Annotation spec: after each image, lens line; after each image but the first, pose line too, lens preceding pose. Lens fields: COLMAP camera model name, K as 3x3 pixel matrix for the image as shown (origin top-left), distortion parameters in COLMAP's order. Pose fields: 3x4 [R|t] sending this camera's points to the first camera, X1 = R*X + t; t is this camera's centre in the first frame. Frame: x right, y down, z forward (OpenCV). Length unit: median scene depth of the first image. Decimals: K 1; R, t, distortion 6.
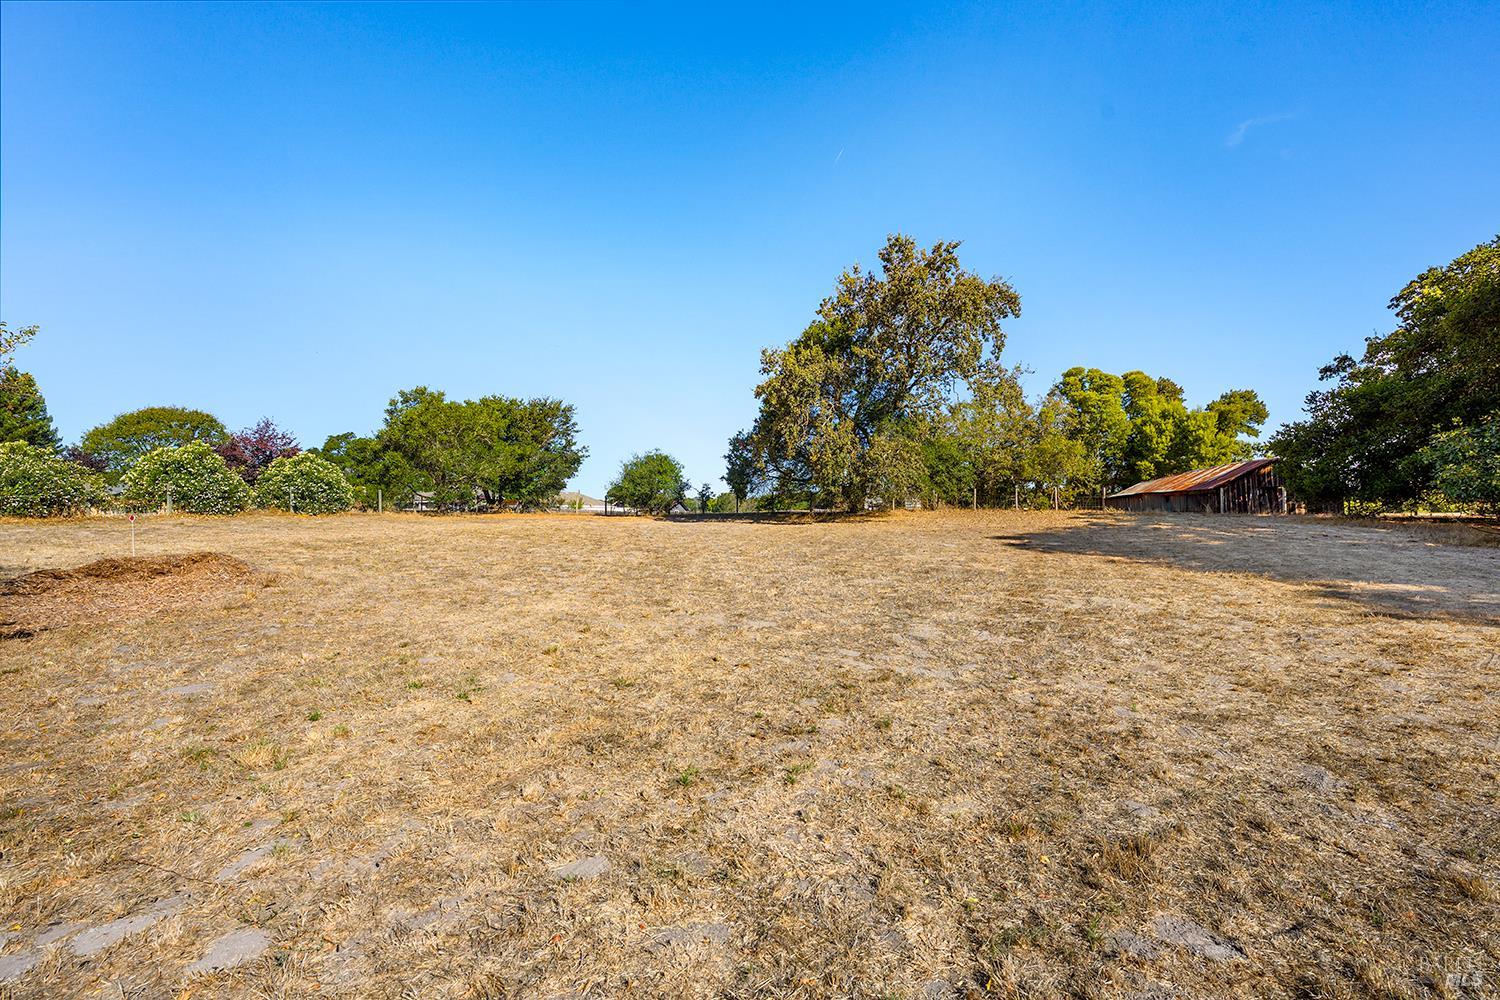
lens RADIAL K [[611.1, 0, 748.3], [0, 611.1, 505.5], [0, 0, 1]] dist [-0.000819, -0.000026]
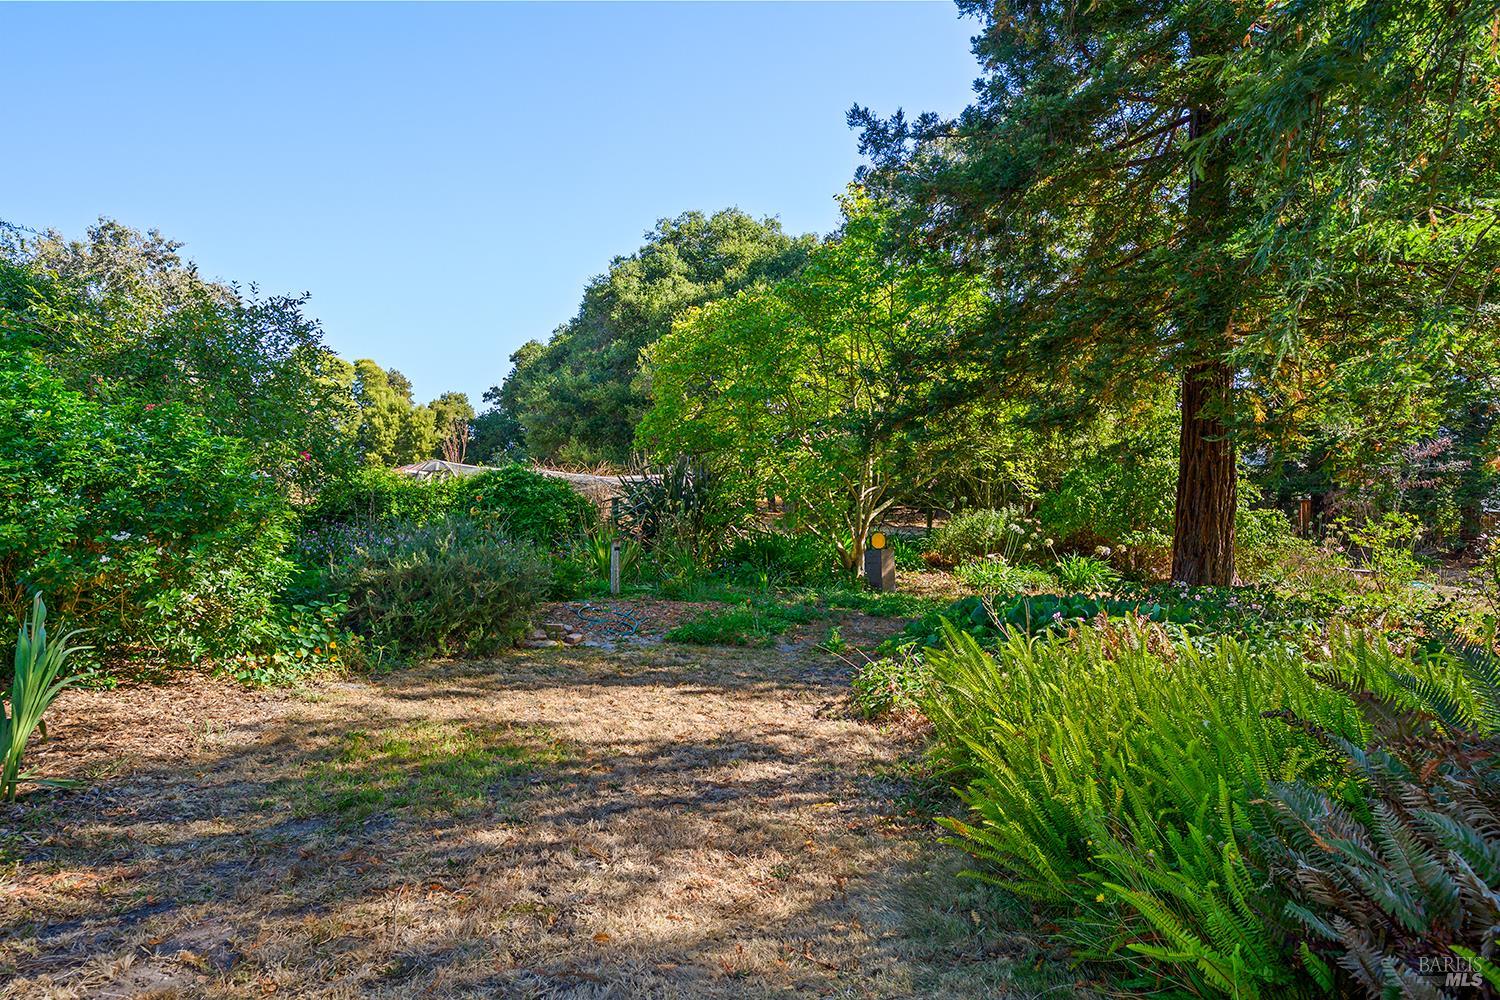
lens RADIAL K [[829.4, 0, 750.7], [0, 829.4, 503.9], [0, 0, 1]] dist [0.000802, -0.000031]
pose [[0.561102, -0.000561, 0.827746, -0.124698], [-0.002015, 0.999996, 0.002043, 0.006266], [-0.827744, -0.002814, 0.561099, -0.266236]]
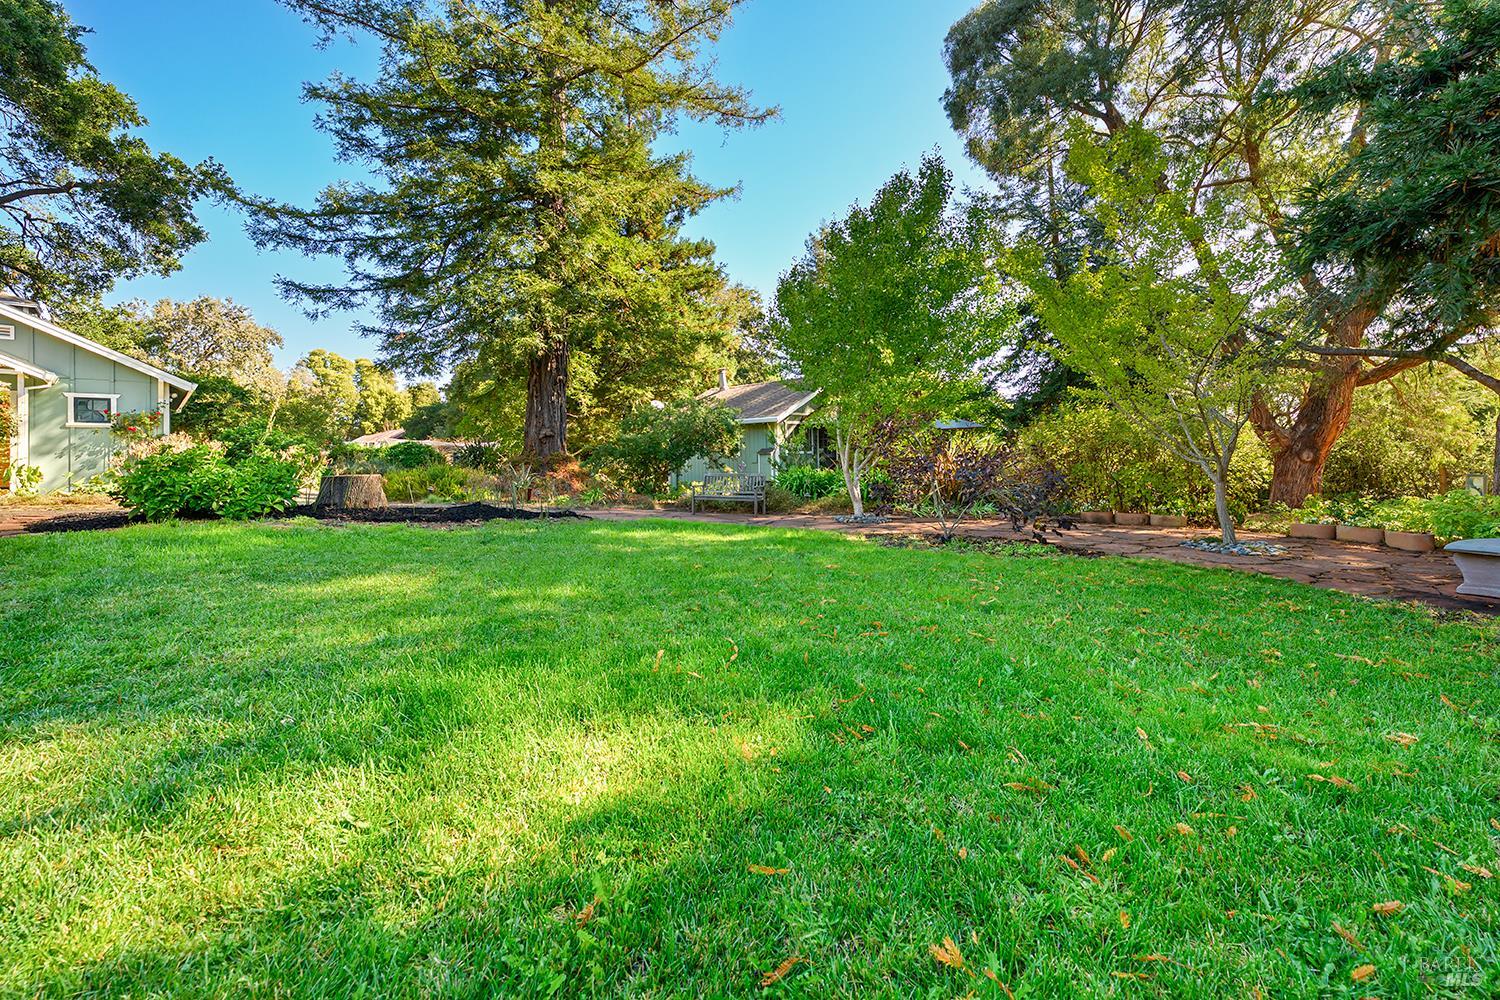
lens RADIAL K [[611.1, 0, 759.5], [0, 611.1, 448.7], [0, 0, 1]] dist [-0.000819, -0.000026]
pose [[0.443893, 0.012753, 0.895989, -0.272403], [-0.005166, 0.999919, -0.011674, 0.006828], [-0.896065, 0.000553, 0.443923, -0.536454]]
